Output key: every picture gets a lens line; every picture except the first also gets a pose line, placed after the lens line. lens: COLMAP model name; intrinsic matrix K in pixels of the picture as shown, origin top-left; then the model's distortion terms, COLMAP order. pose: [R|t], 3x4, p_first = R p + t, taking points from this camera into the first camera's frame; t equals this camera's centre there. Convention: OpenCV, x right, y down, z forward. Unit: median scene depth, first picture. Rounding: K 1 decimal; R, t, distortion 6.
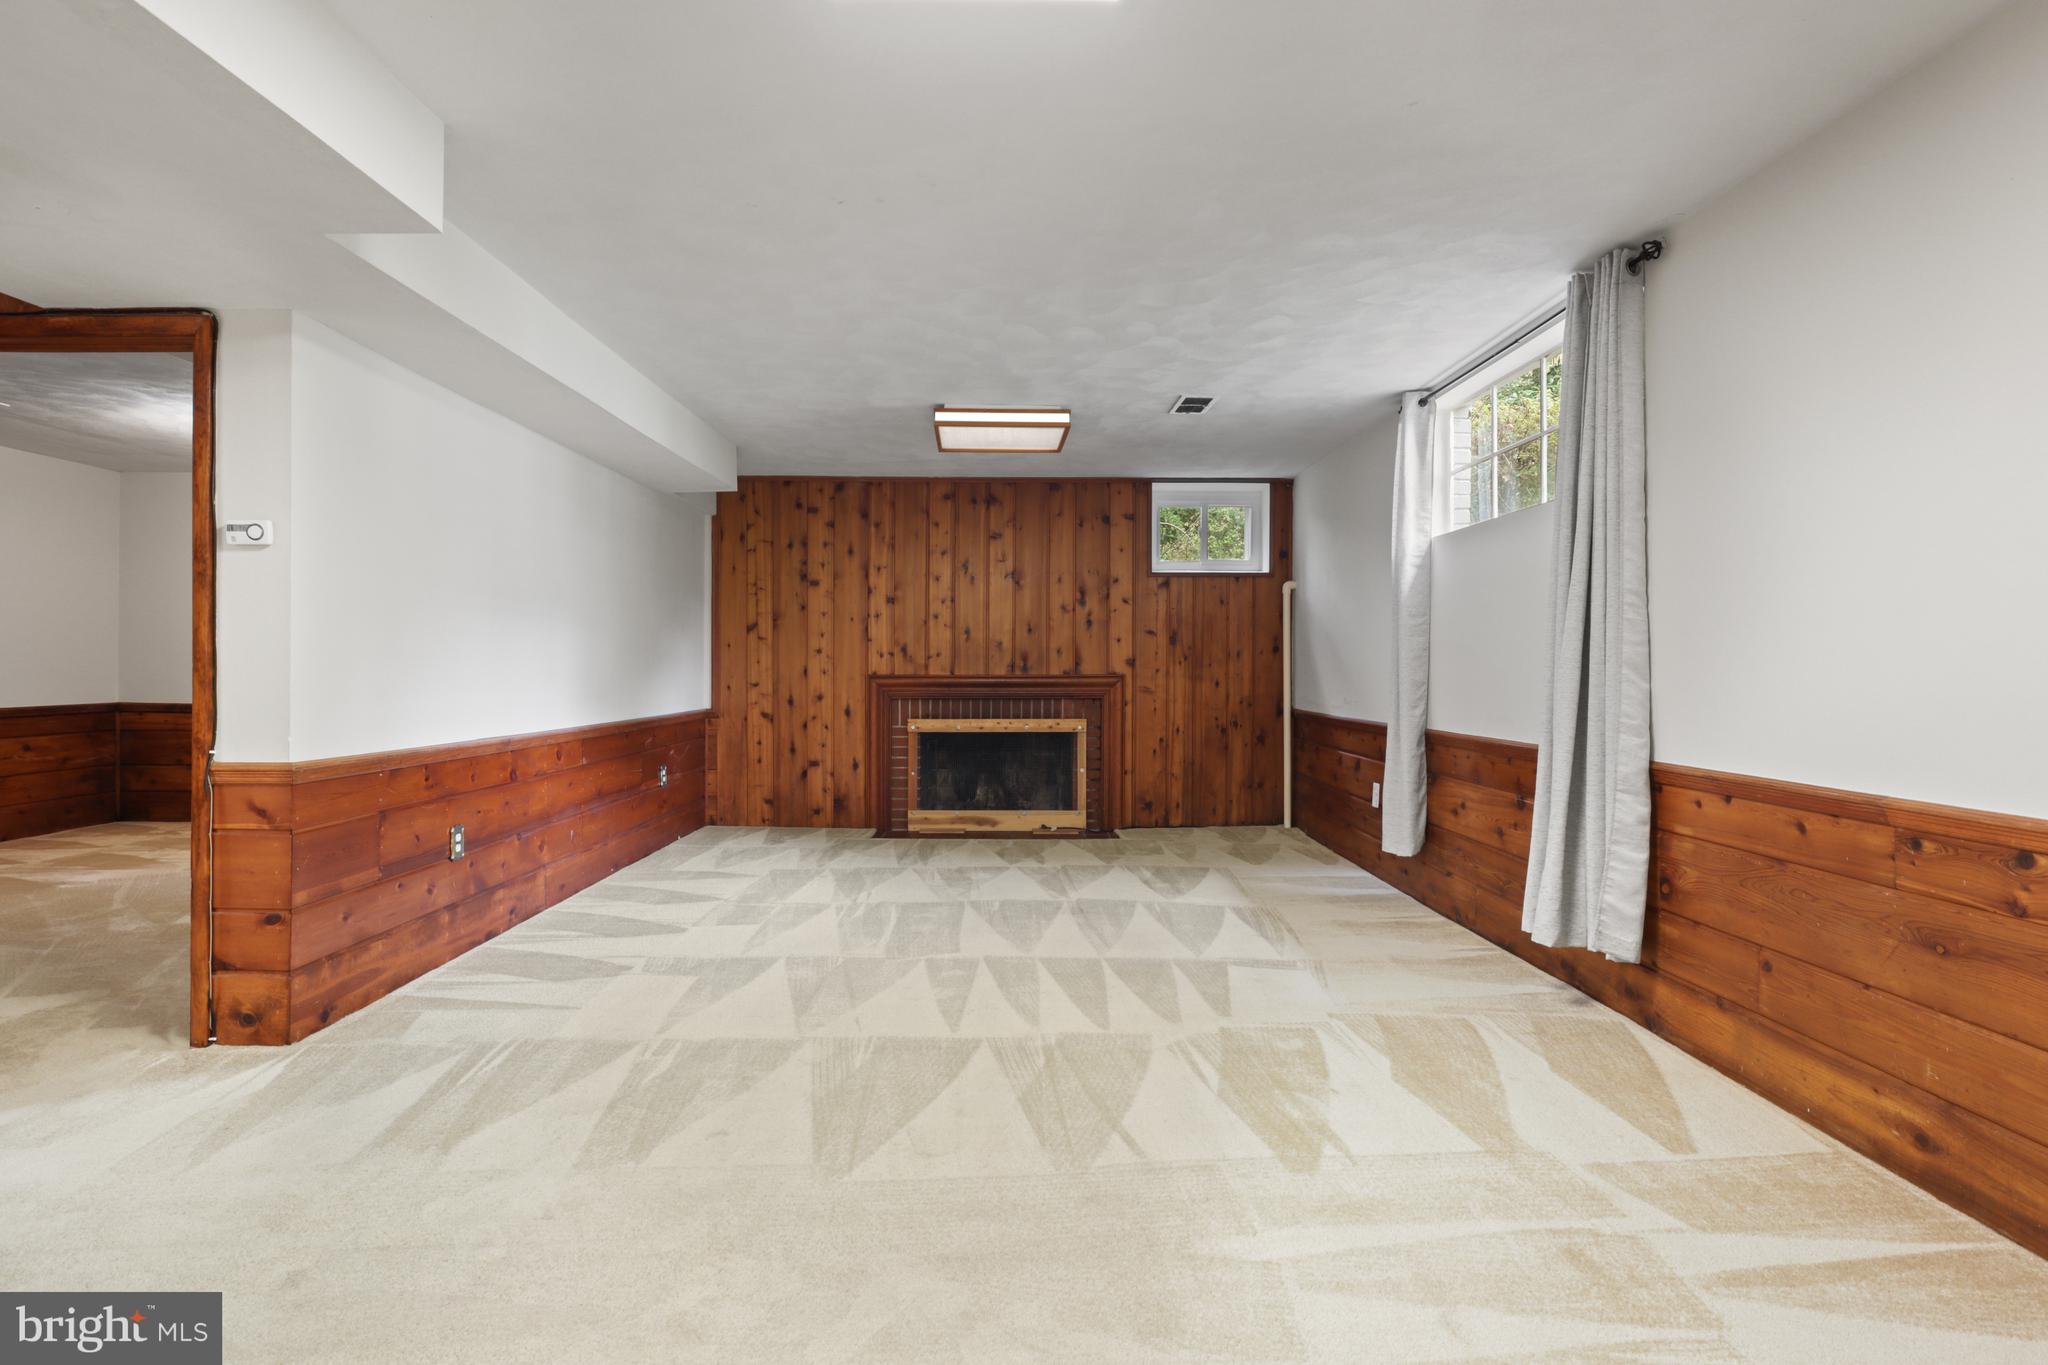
lens RADIAL K [[1035.0, 0, 1012.9], [0, 1035.0, 668.2], [0, 0, 1]] dist [-0.020856, 0.016708]
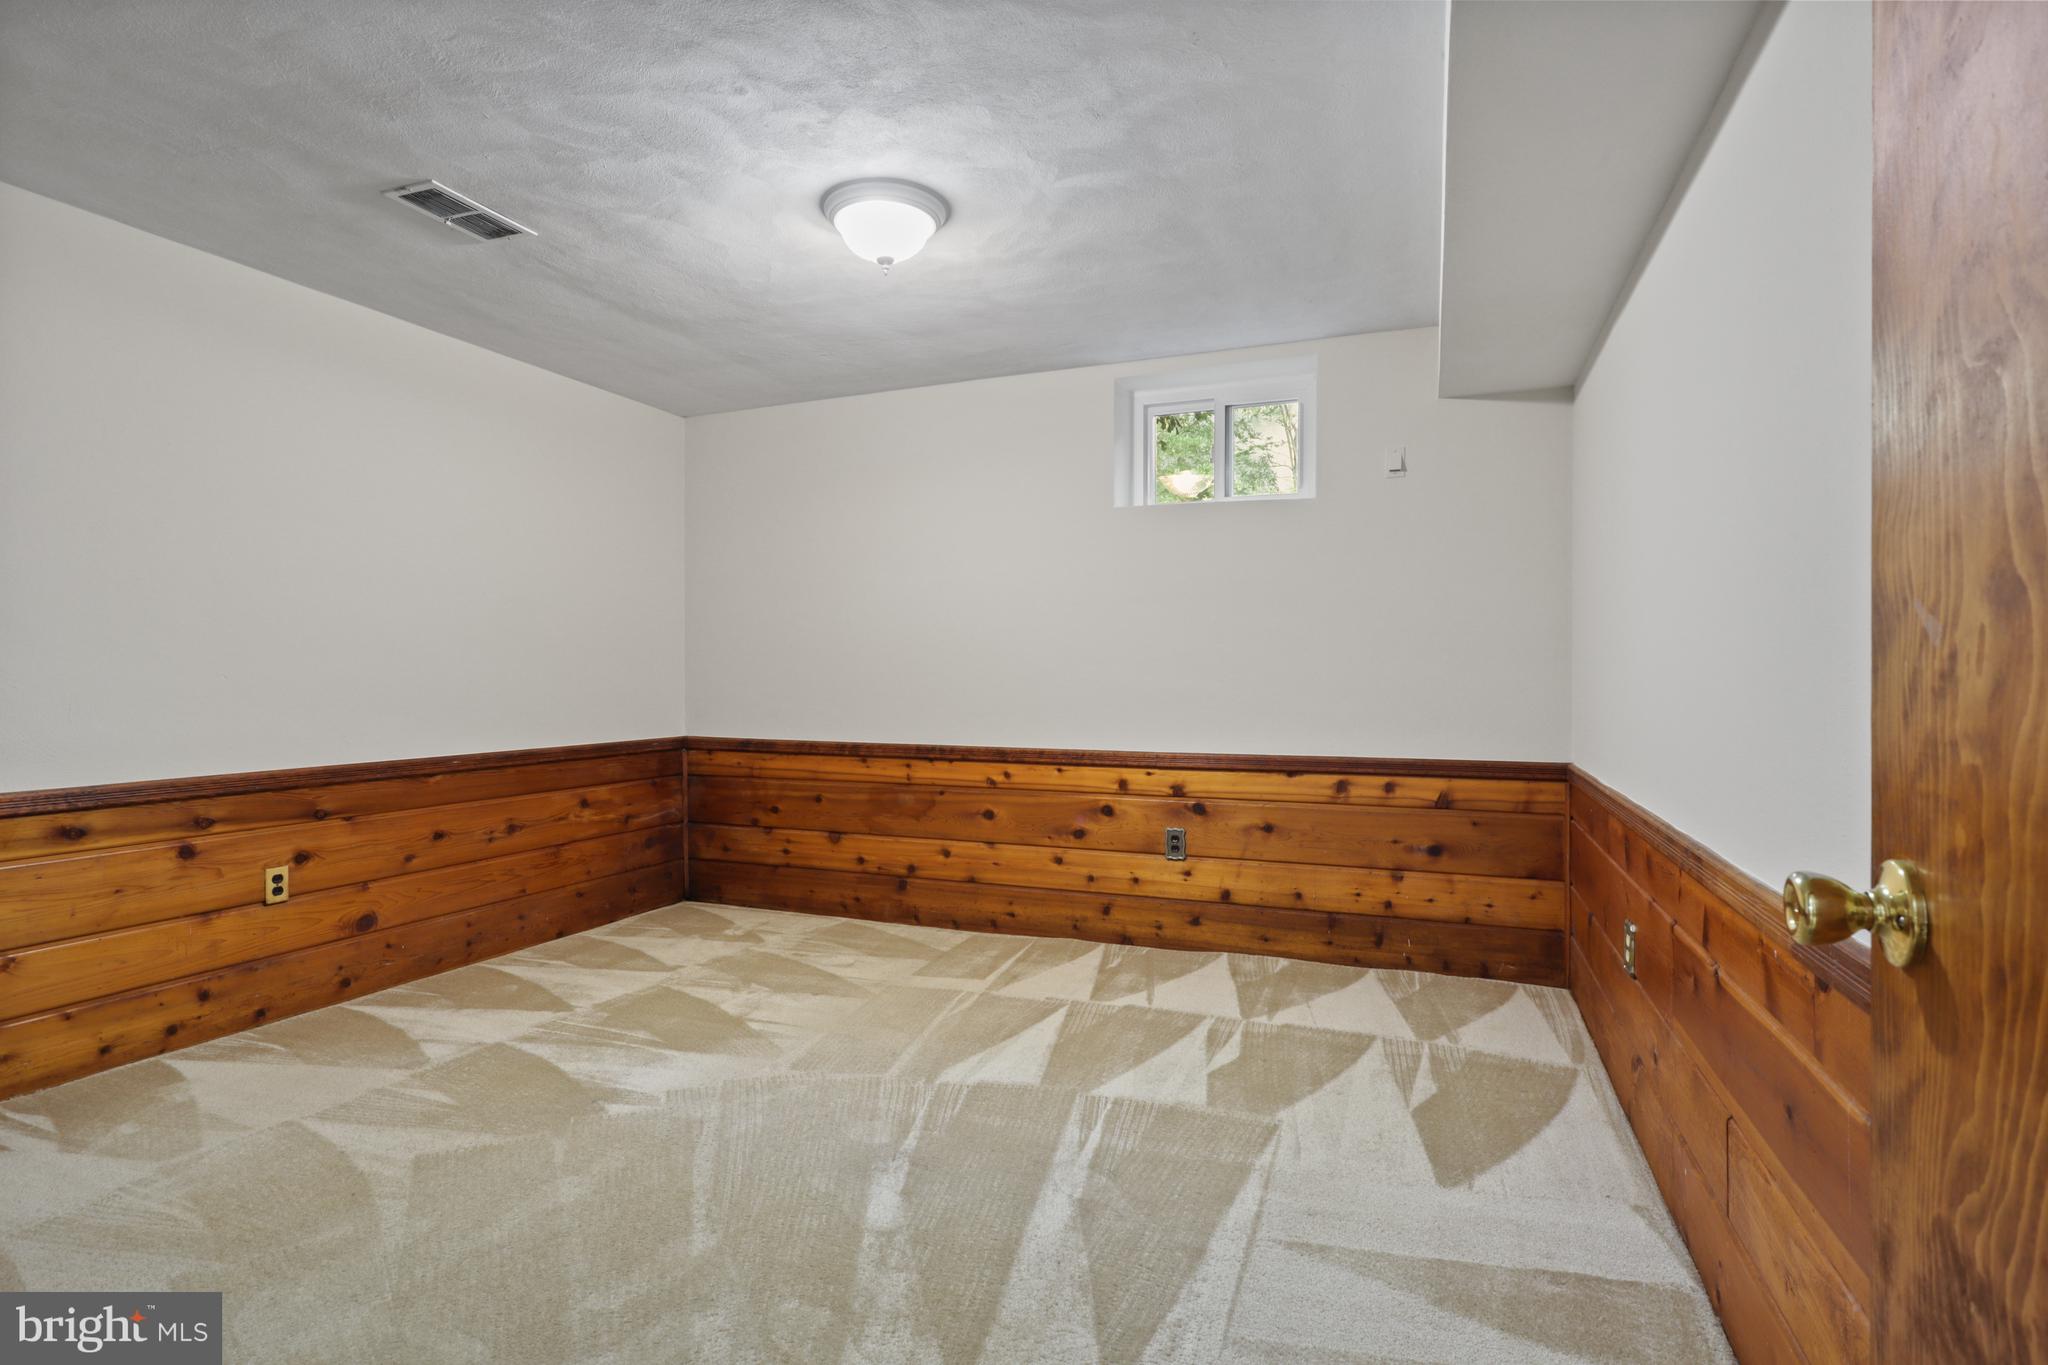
lens RADIAL K [[1035.0, 0, 1031.8], [0, 1035.0, 693.2], [0, 0, 1]] dist [-0.020856, 0.016708]
pose [[0.927055, -0.008113, -0.374838, -0.391437], [0.008927, 0.999960, 0.000437, 0.004728], [0.374819, -0.003751, 0.927090, 0.440935]]
